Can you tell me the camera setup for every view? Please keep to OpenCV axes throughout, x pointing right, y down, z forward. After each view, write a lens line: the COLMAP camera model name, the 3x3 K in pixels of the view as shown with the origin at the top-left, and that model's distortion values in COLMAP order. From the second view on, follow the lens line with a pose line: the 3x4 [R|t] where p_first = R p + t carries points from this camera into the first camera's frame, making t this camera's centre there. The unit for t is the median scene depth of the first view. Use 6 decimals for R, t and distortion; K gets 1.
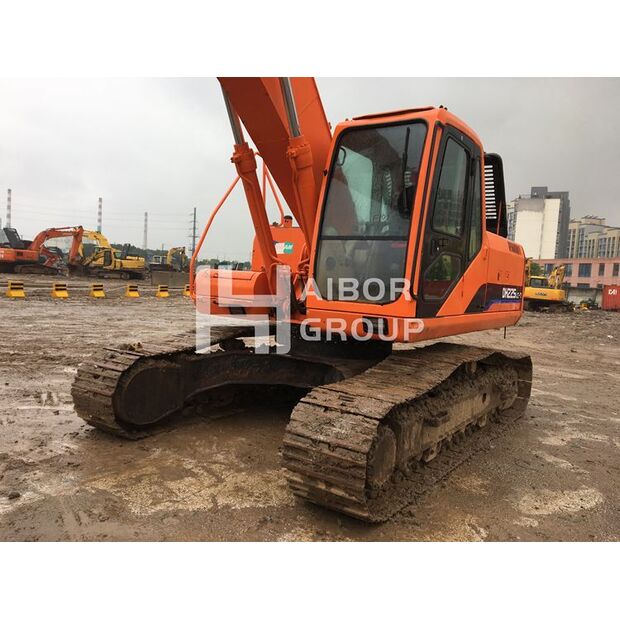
lens RADIAL K [[517.0, 0, 310.0], [0, 517.0, 310.0], [0, 0, 1]] dist [0.061706, -0.078818]
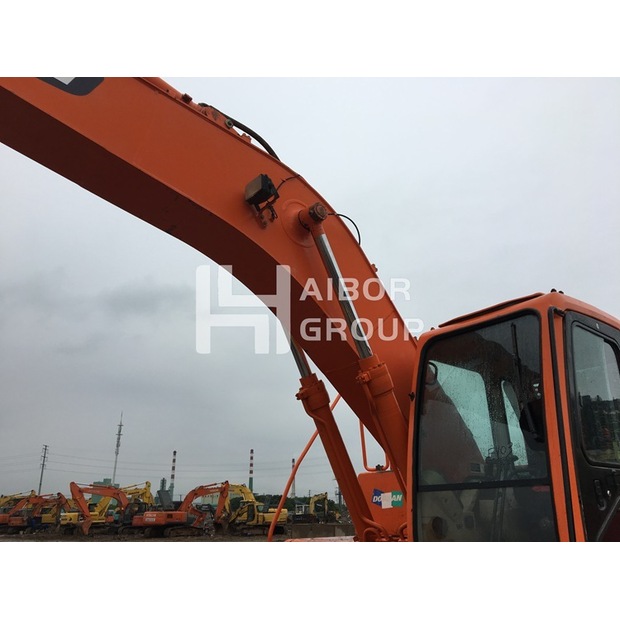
lens RADIAL K [[517.0, 0, 310.0], [0, 517.0, 310.0], [0, 0, 1]] dist [0.061706, -0.078818]
pose [[0.957248, -0.172218, -0.232417, 0.079657], [0.055134, 0.897356, -0.437850, -0.053165], [0.283966, 0.406316, 0.868487, 0.241995]]
